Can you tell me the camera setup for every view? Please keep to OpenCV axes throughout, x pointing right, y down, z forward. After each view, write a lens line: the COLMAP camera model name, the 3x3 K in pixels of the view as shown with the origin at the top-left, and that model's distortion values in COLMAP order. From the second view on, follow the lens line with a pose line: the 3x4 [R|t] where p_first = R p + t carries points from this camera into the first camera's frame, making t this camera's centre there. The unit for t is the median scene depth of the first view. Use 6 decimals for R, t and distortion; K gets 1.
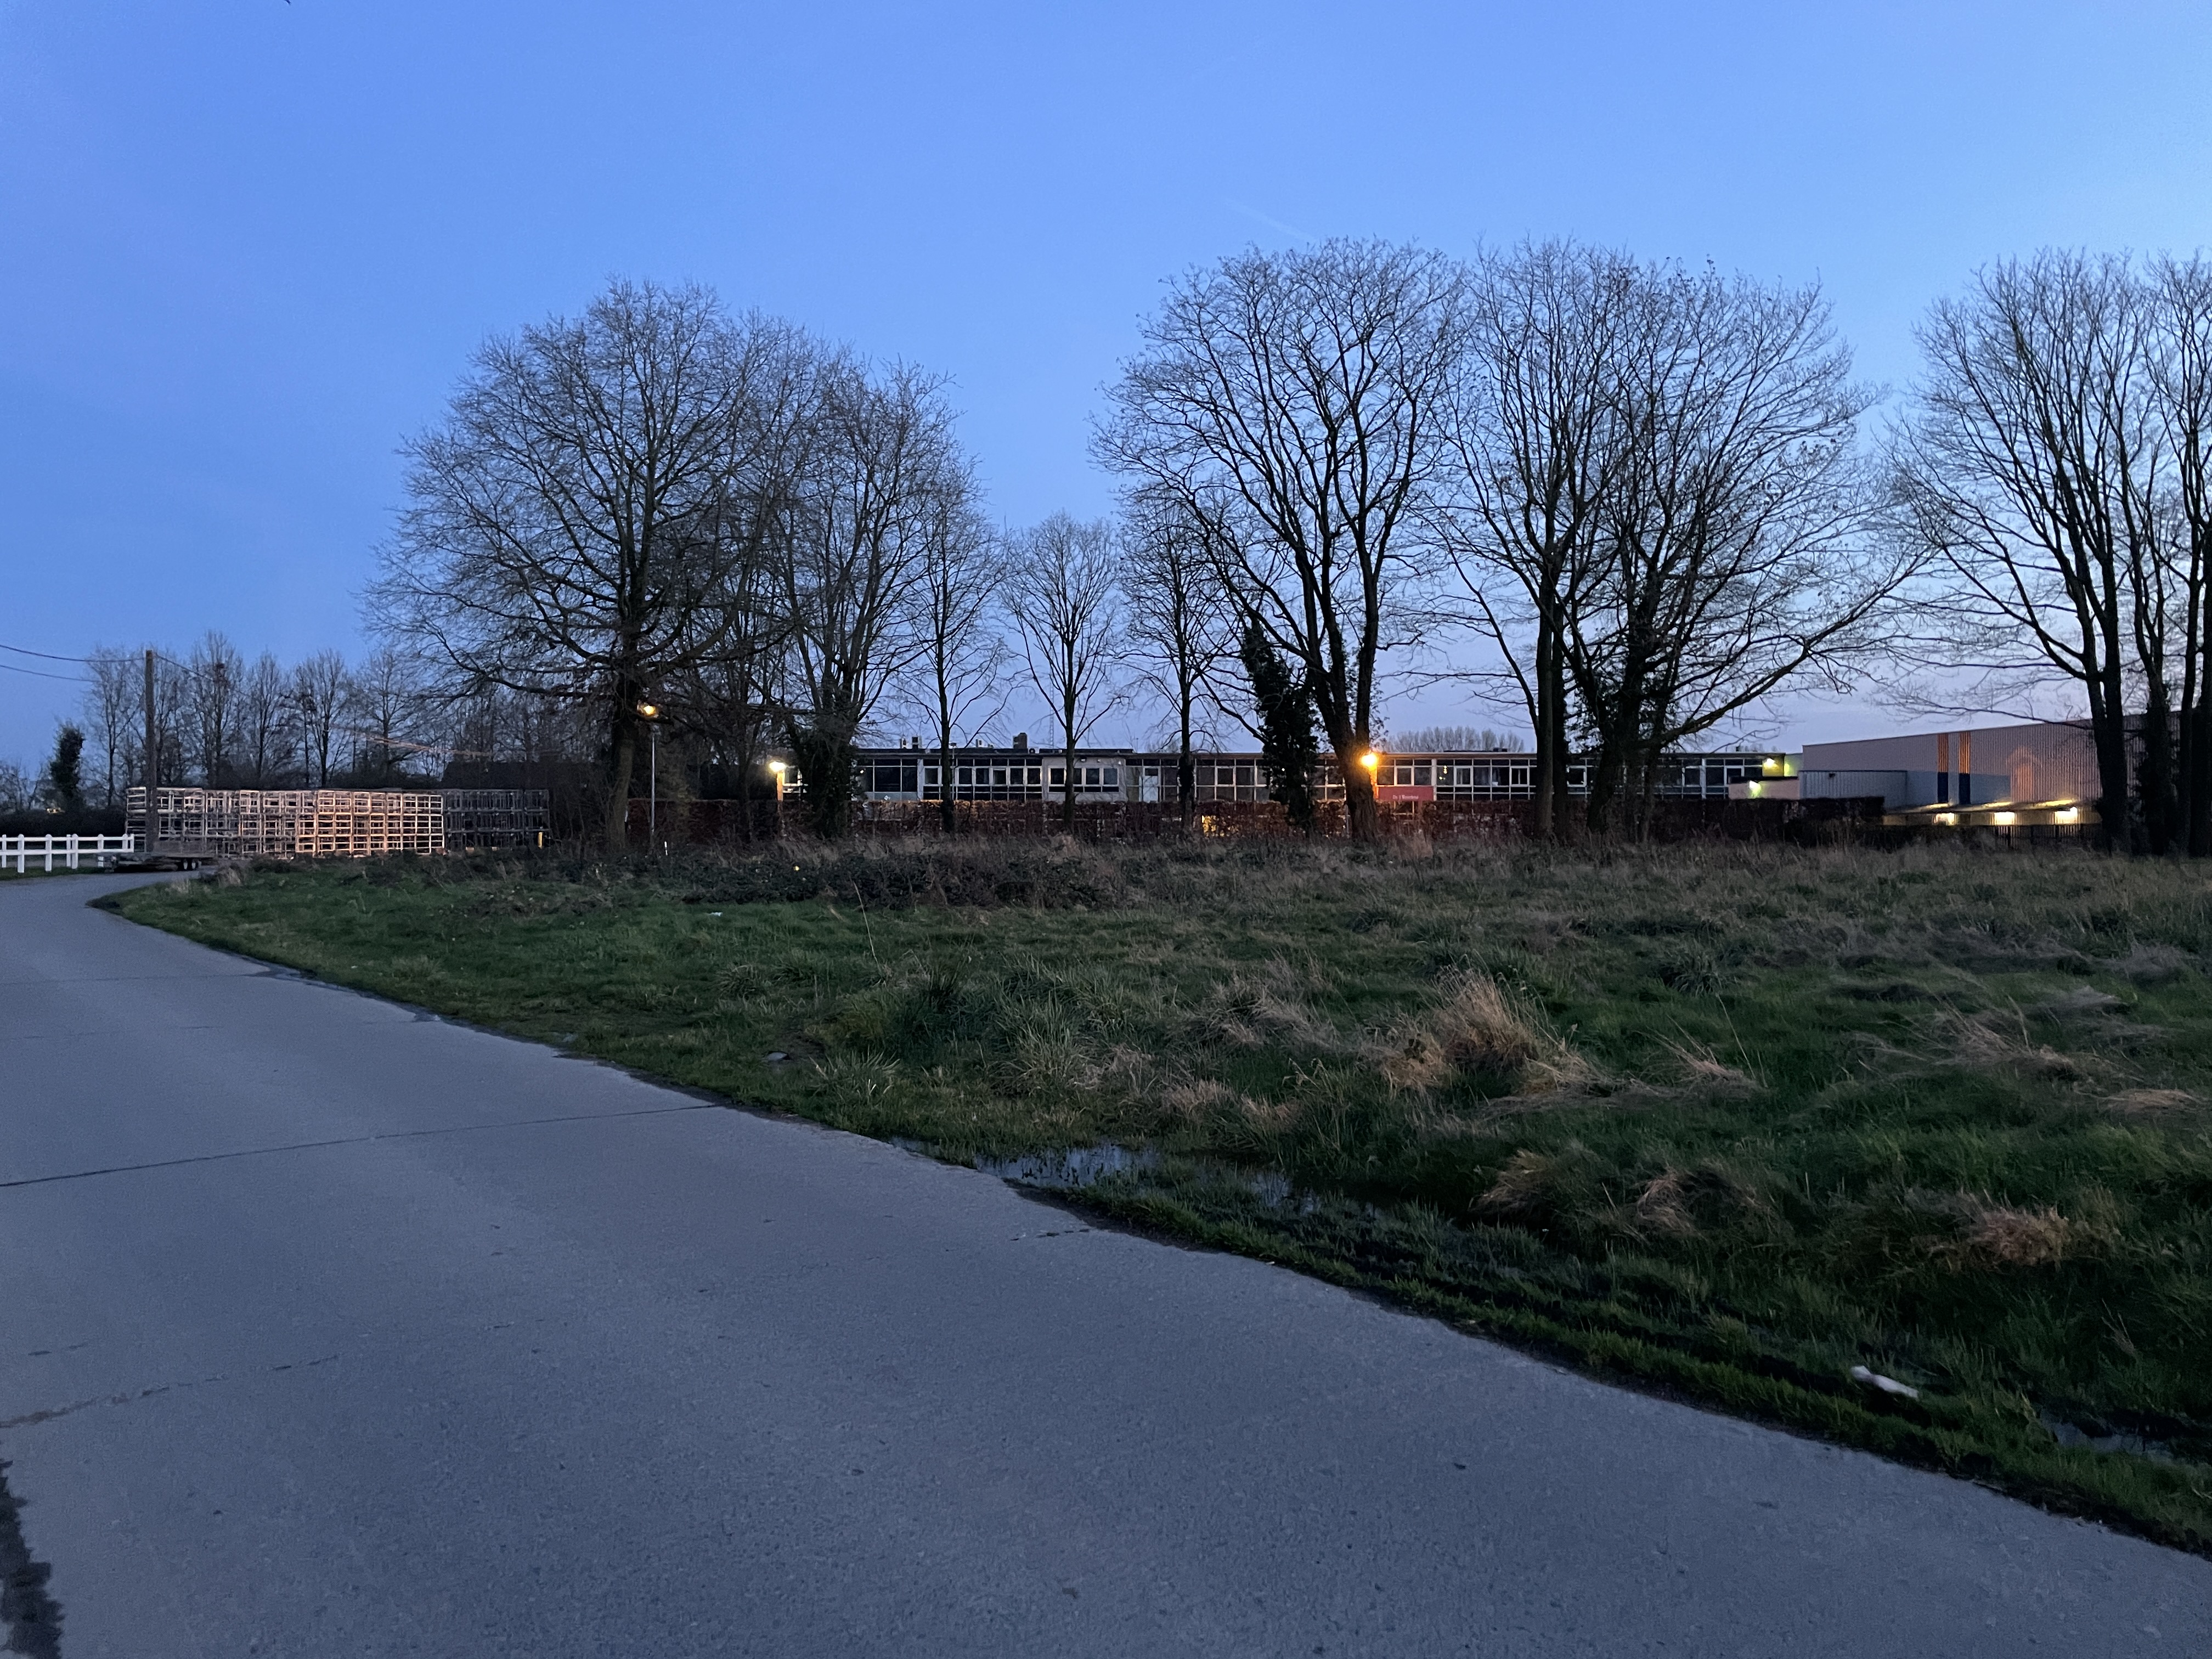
lens RADIAL K [[1817.6, 0, 1106.0], [0, 1817.6, 829.5], [0, 0, 1]] dist [0.269662, -0.270986]
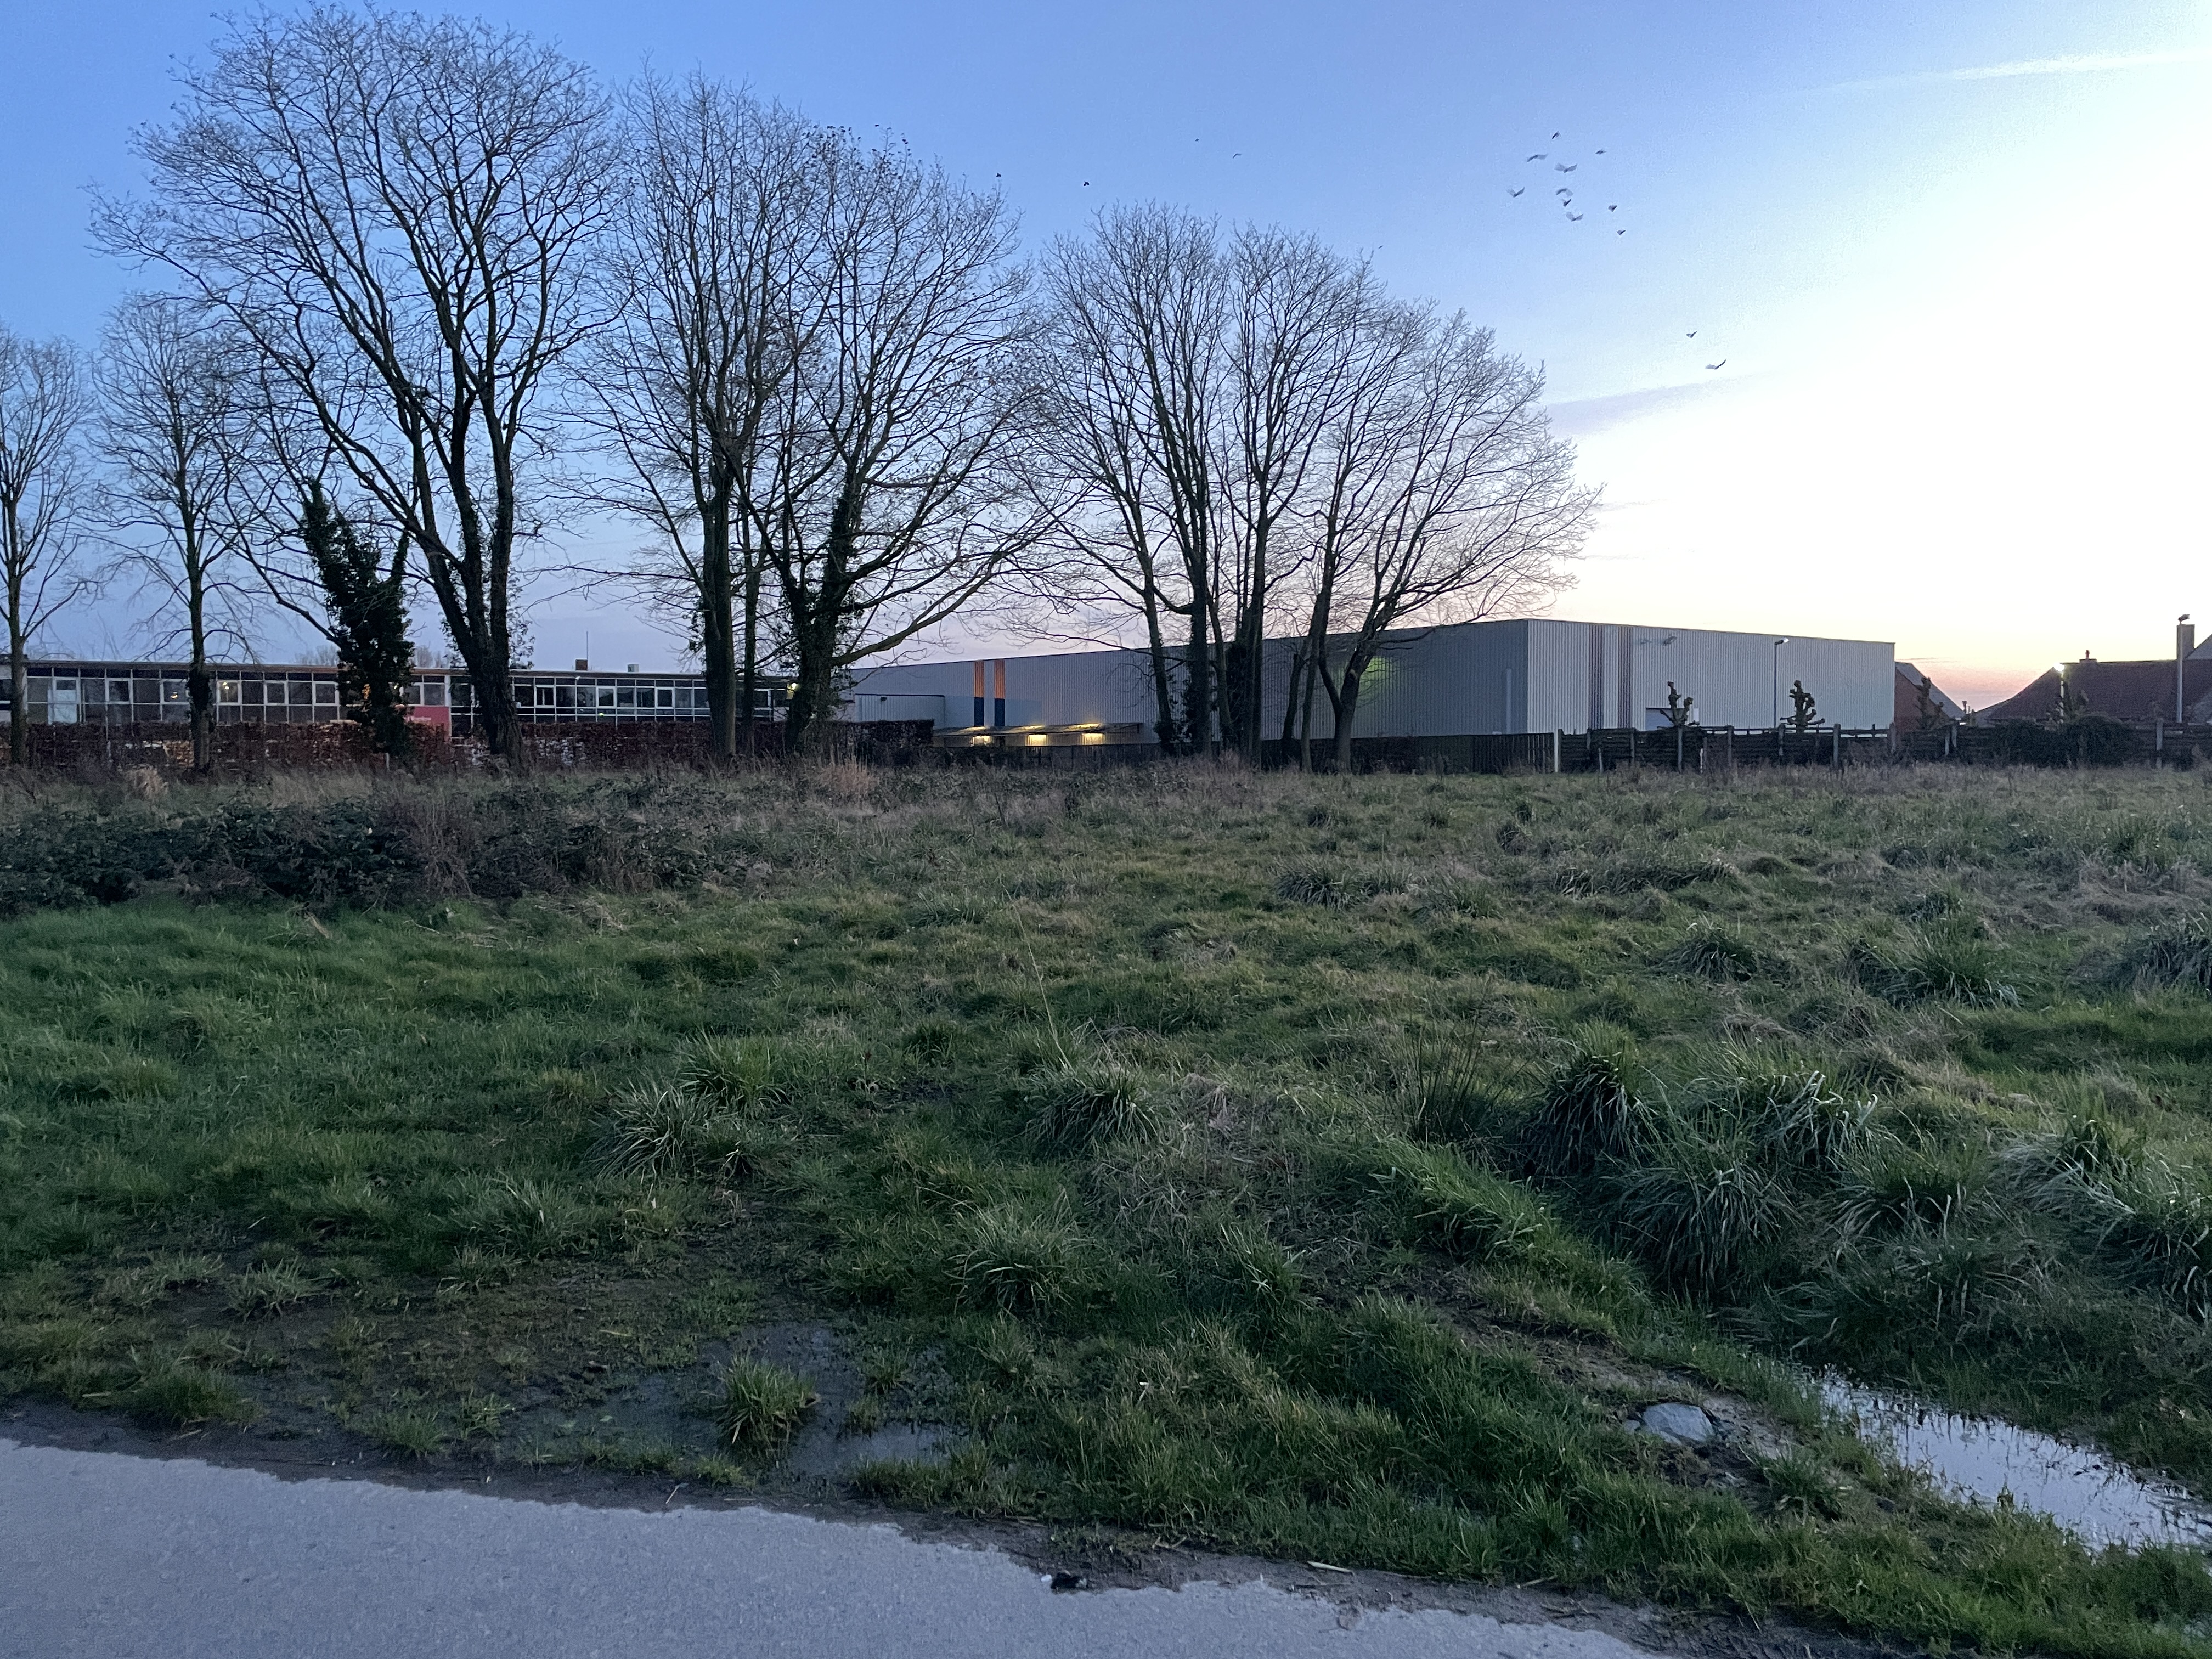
lens RADIAL K [[1817.6, 0, 1106.0], [0, 1817.6, 829.5], [0, 0, 1]] dist [0.269662, -0.270986]
pose [[0.795343, -0.042697, 0.604654, -0.140463], [0.017162, 0.998702, 0.047948, -0.003845], [-0.605916, -0.027758, 0.795044, 0.150513]]
